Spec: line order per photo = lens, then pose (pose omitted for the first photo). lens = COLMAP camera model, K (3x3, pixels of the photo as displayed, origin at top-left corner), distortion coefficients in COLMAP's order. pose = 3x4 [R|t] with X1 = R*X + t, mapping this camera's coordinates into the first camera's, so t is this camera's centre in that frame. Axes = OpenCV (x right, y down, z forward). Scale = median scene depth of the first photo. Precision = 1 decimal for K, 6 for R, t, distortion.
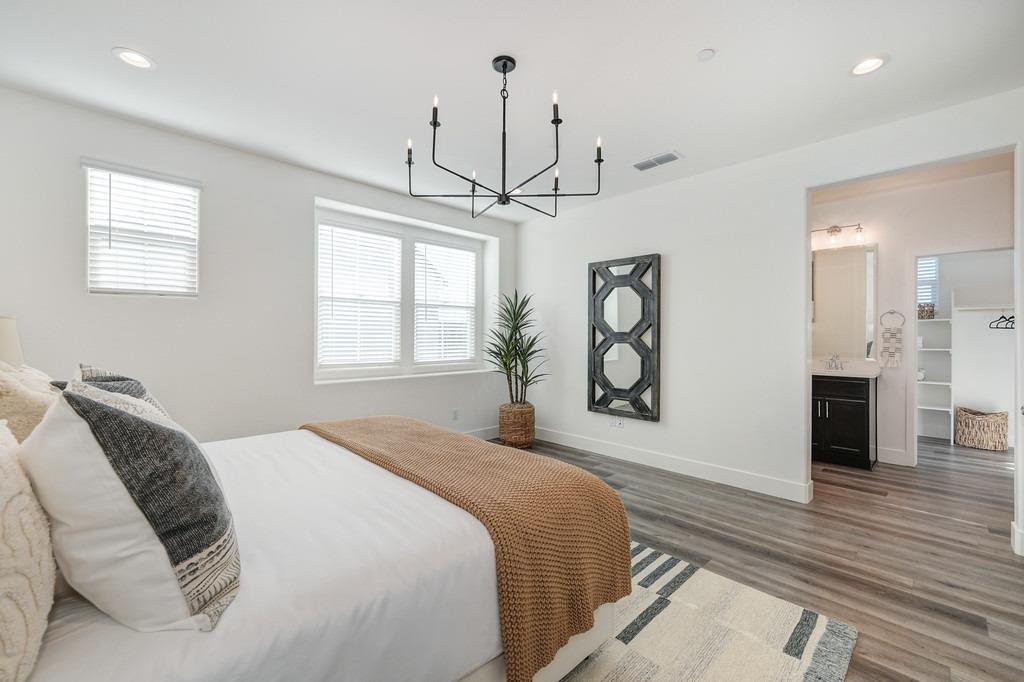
lens RADIAL K [[414.7, 0, 512.0], [0, 414.7, 341.0], [0, 0, 1]] dist [-0.000609, 0.000119]
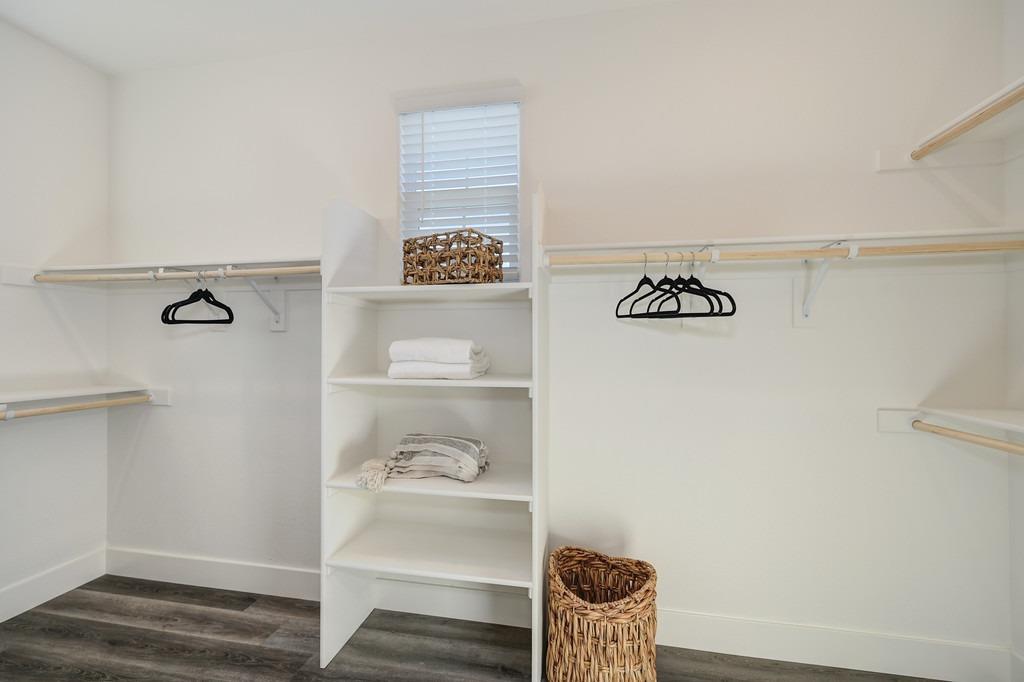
lens RADIAL K [[414.7, 0, 512.0], [0, 414.7, 341.0], [0, 0, 1]] dist [-0.000609, 0.000119]
pose [[0.814732, 0.005281, 0.579814, 0.873413], [0.000704, 0.999949, -0.010097, -0.007289], [-0.579837, 0.008634, 0.814687, 0.762649]]
